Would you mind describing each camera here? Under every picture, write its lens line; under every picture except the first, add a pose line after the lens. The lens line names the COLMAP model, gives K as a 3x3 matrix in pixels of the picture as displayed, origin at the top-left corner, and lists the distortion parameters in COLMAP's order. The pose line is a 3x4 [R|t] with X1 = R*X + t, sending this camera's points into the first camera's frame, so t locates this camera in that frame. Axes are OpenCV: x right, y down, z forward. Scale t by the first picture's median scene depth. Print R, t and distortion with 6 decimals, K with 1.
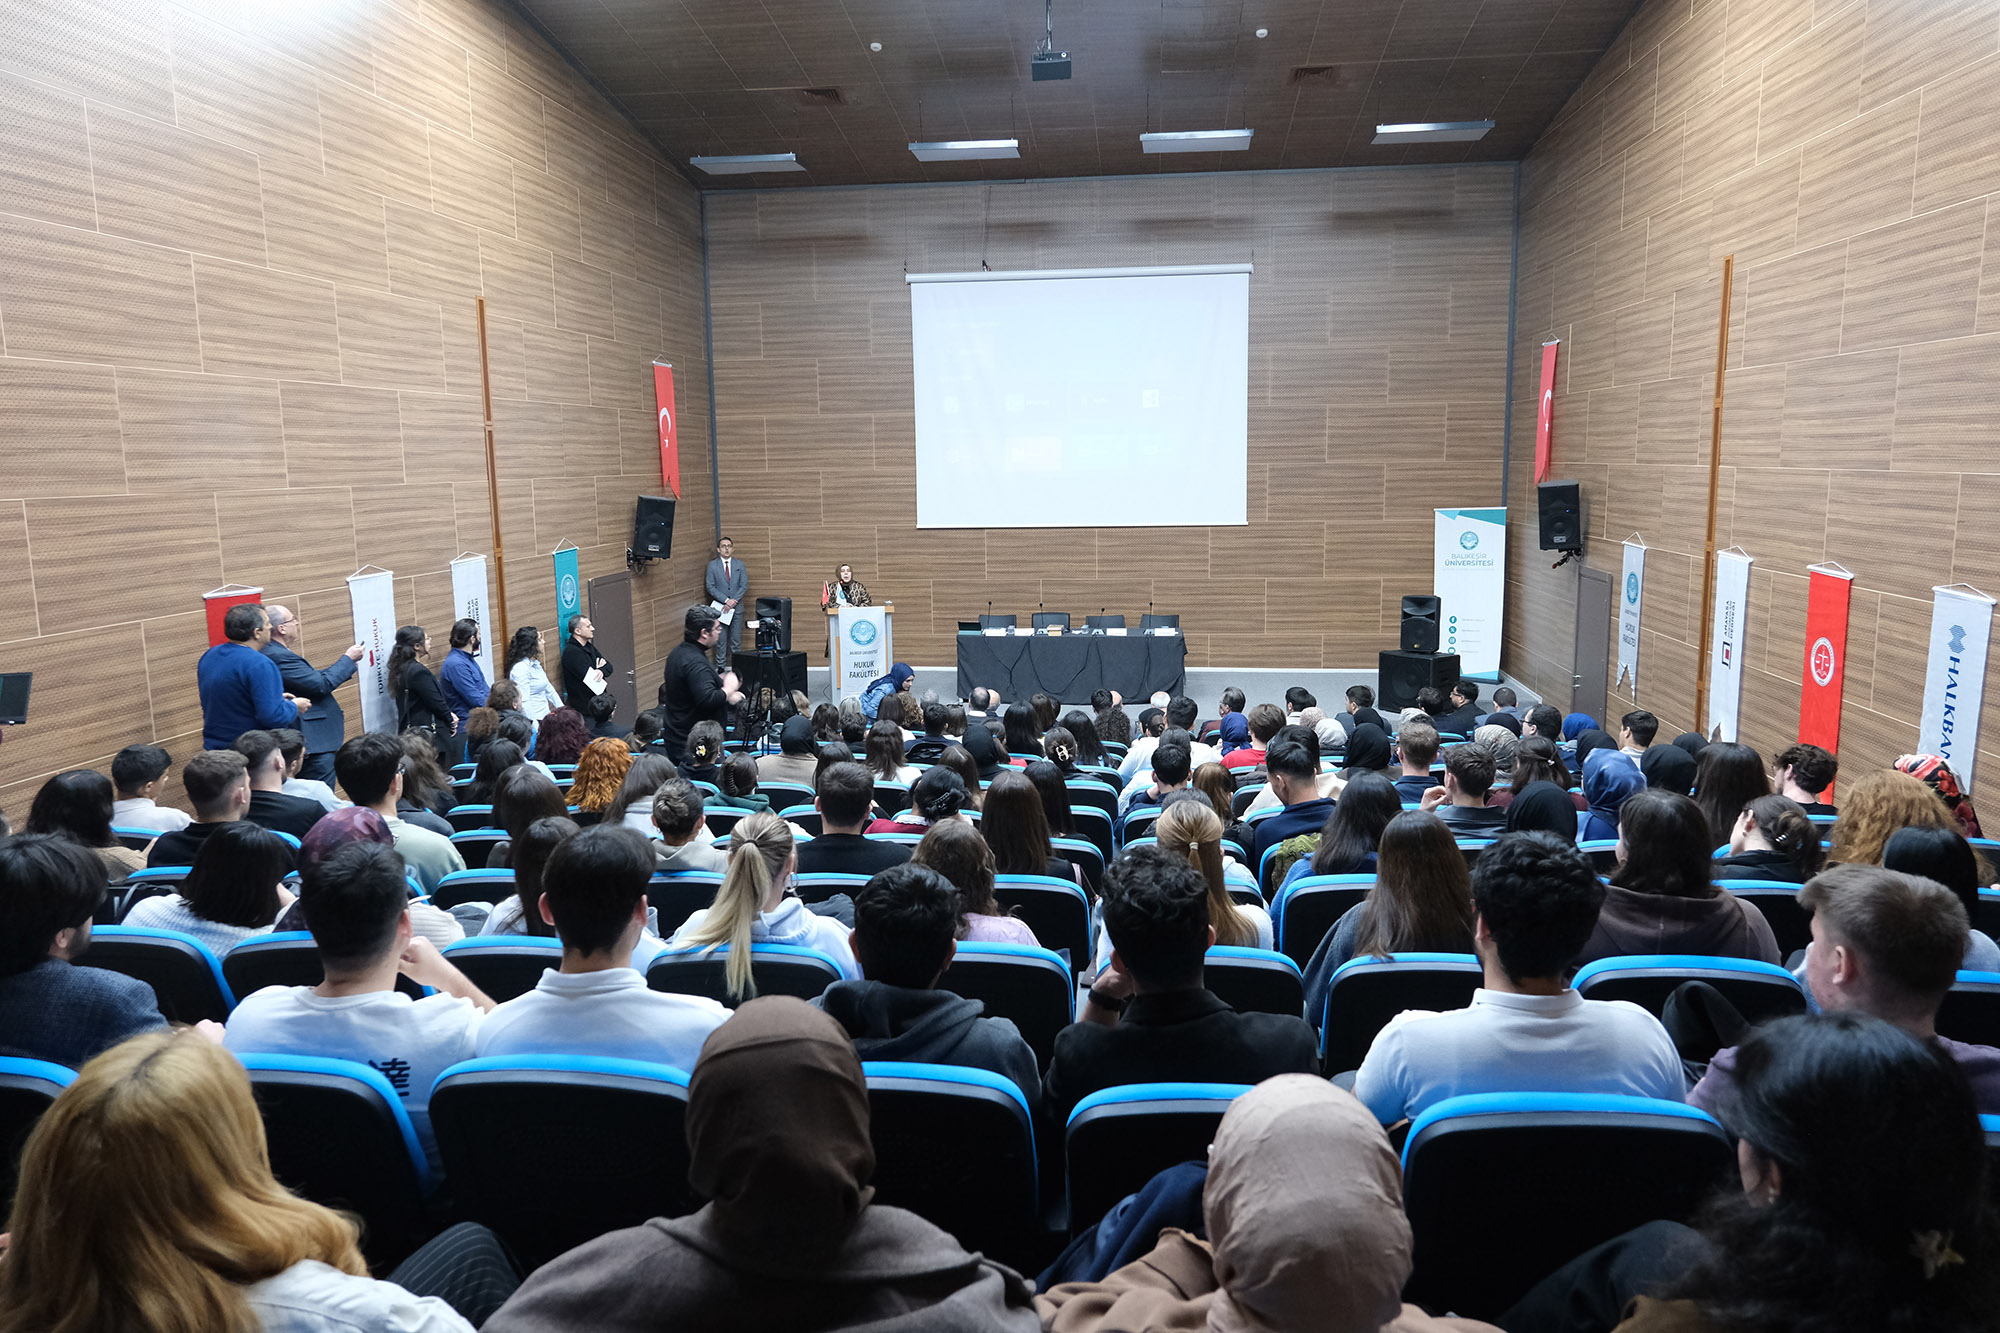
lens RADIAL K [[1383.4, 0, 1000.0], [0, 1383.4, 666.5], [0, 0, 1]] dist [-0.001512, -0.001521]
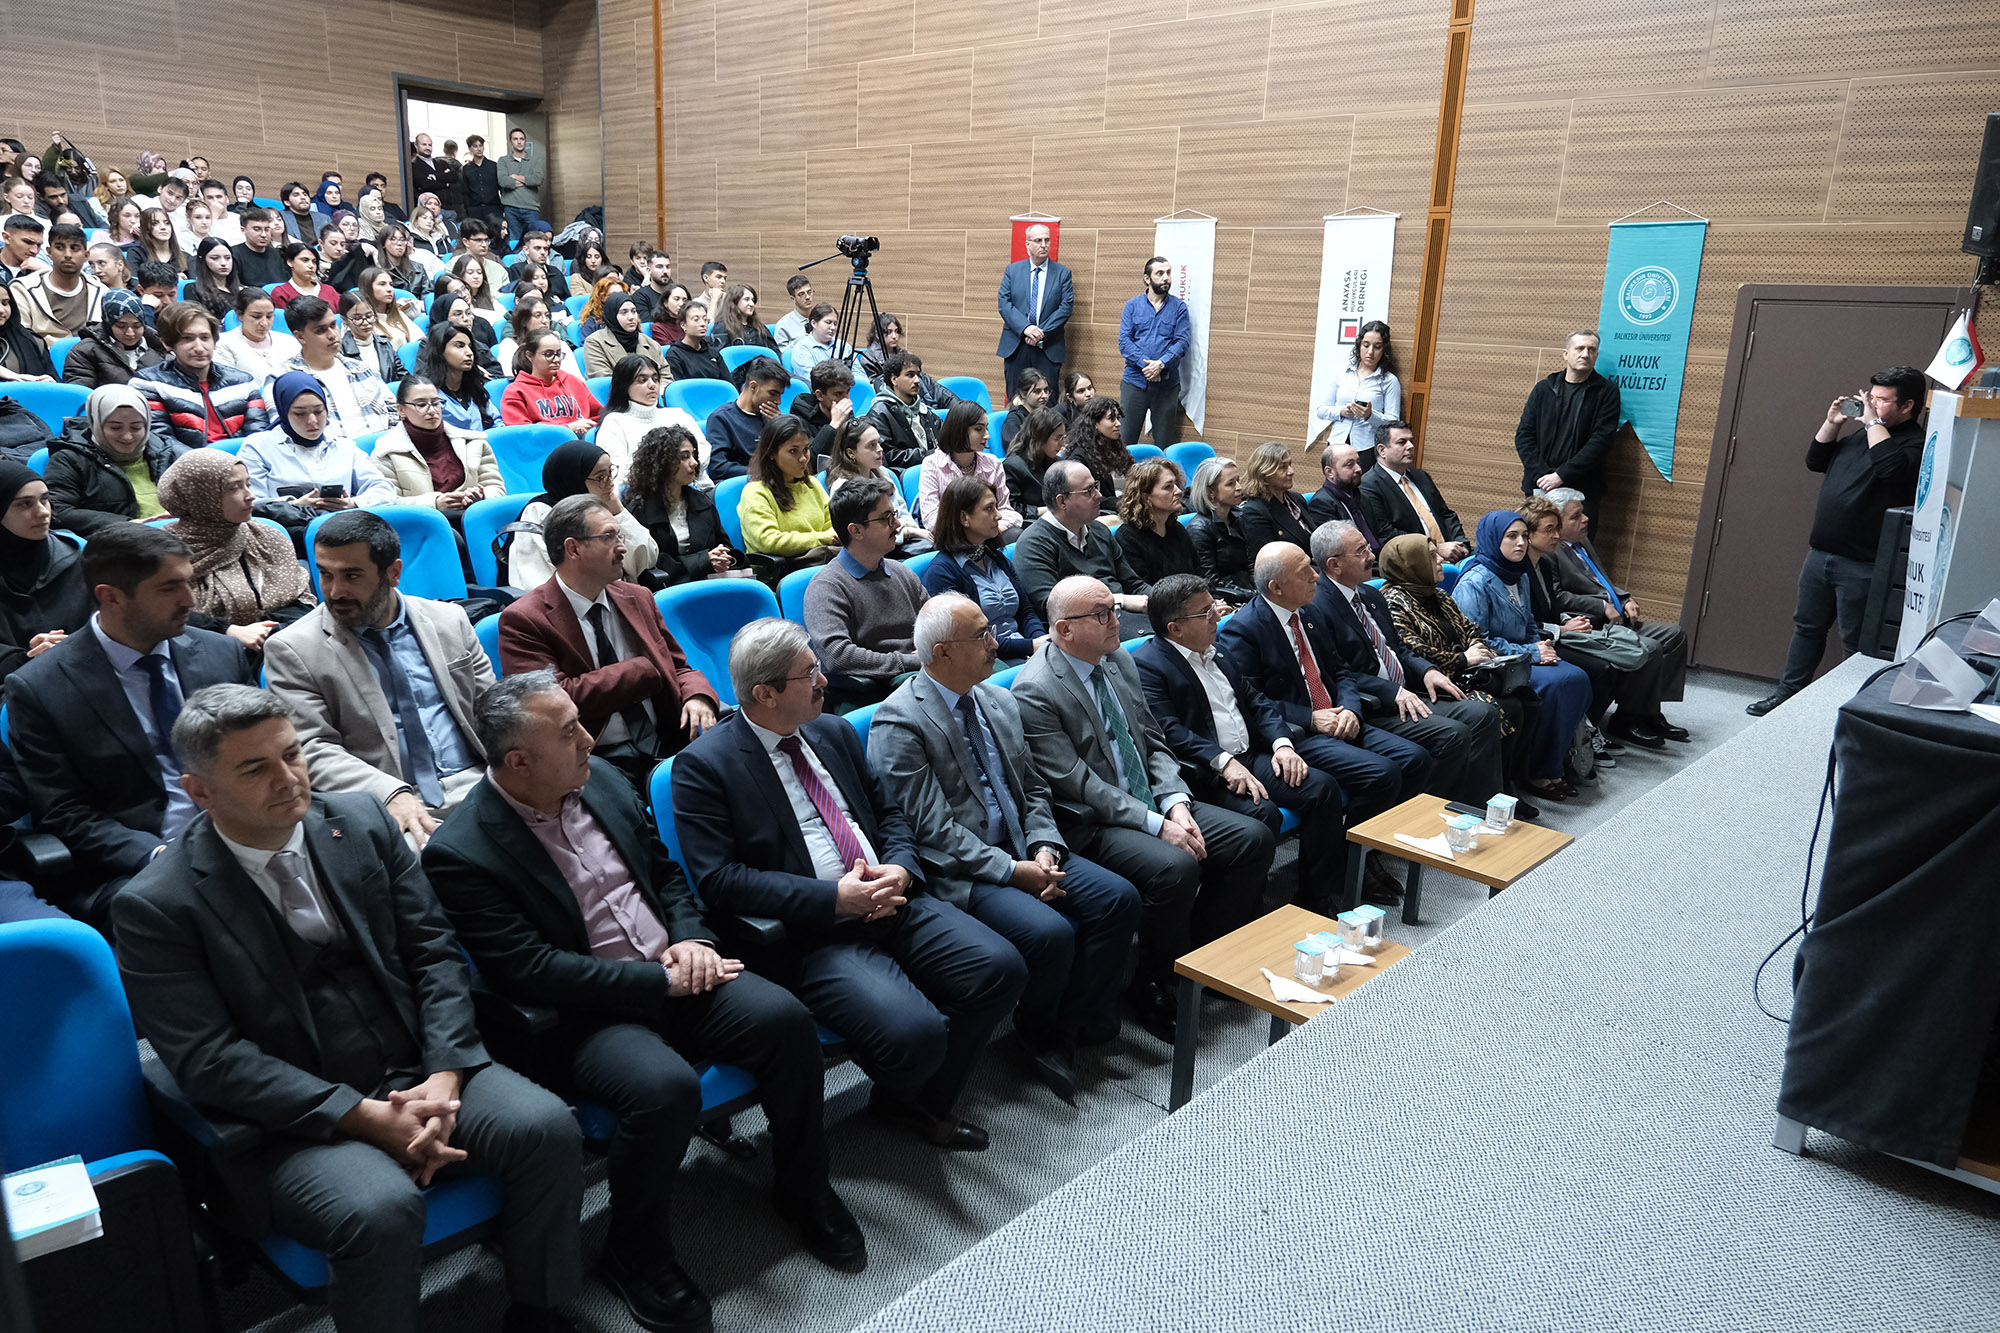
lens RADIAL K [[1383.4, 0, 1000.0], [0, 1383.4, 666.5], [0, 0, 1]] dist [-0.001512, -0.001521]
pose [[-0.607010, 0.196768, -0.769949, 0.539451], [-0.147767, 0.924019, 0.352639, -0.118385], [0.780835, 0.327829, -0.531813, 1.809078]]
